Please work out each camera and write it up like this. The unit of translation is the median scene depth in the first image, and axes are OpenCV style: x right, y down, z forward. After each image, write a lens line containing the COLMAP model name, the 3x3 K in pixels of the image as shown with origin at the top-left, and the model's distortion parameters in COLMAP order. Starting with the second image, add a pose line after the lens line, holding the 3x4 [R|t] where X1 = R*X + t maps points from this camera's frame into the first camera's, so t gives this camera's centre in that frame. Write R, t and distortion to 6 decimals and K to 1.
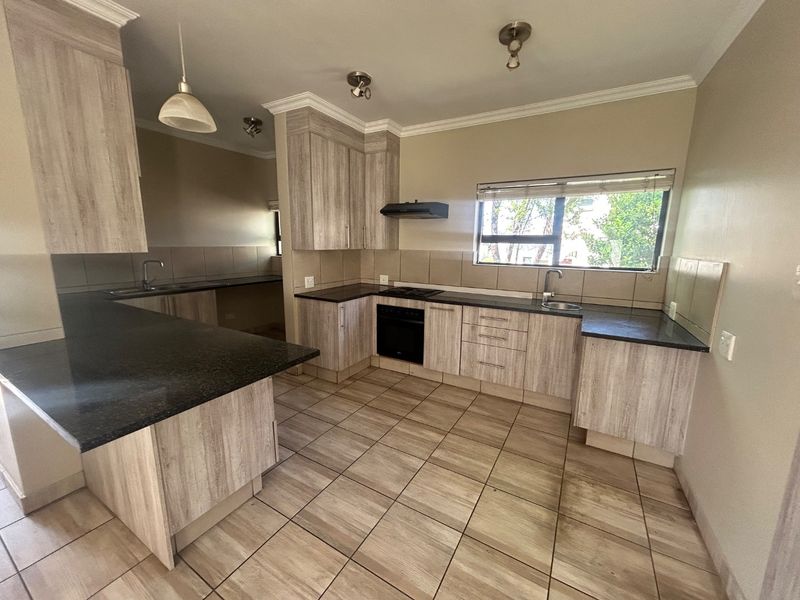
lens RADIAL K [[322.8, 0, 401.4], [0, 322.8, 299.7], [0, 0, 1]] dist [0.005225, 0.000162]
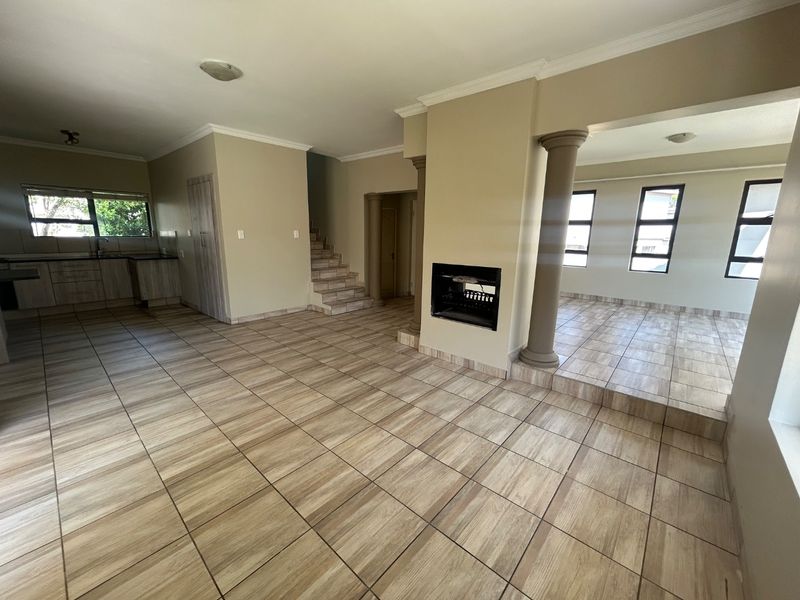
lens RADIAL K [[322.8, 0, 398.7], [0, 322.8, 300.4], [0, 0, 1]] dist [0.005225, 0.000162]
pose [[0.201741, -0.207889, 0.957122, -1.034788], [0.158694, 0.971240, 0.177506, 0.193454], [-0.966497, 0.116079, 0.228930, -1.049305]]
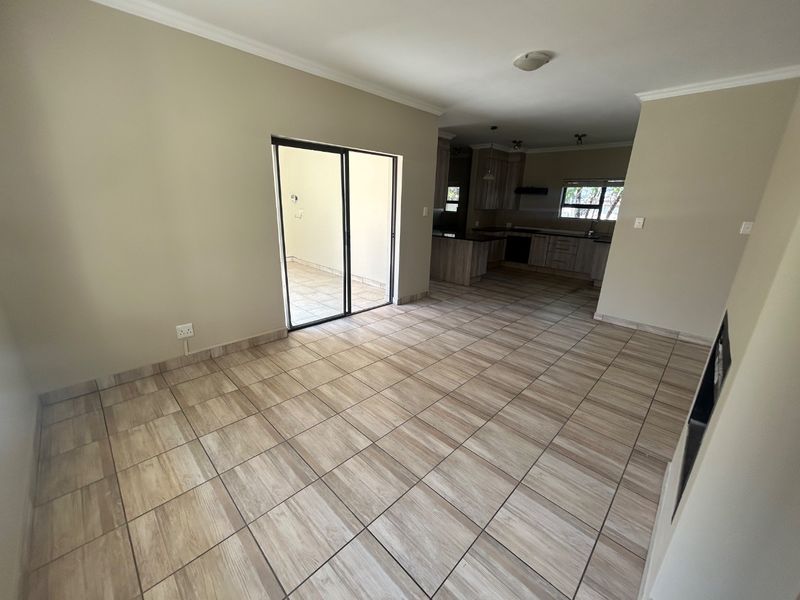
lens RADIAL K [[322.8, 0, 395.6], [0, 322.8, 298.0], [0, 0, 1]] dist [0.005225, 0.000162]
pose [[0.966055, 0.093421, -0.240854, -0.269135], [-0.065571, 0.990463, 0.121176, 0.243561], [0.249877, -0.101269, 0.962967, -1.490491]]
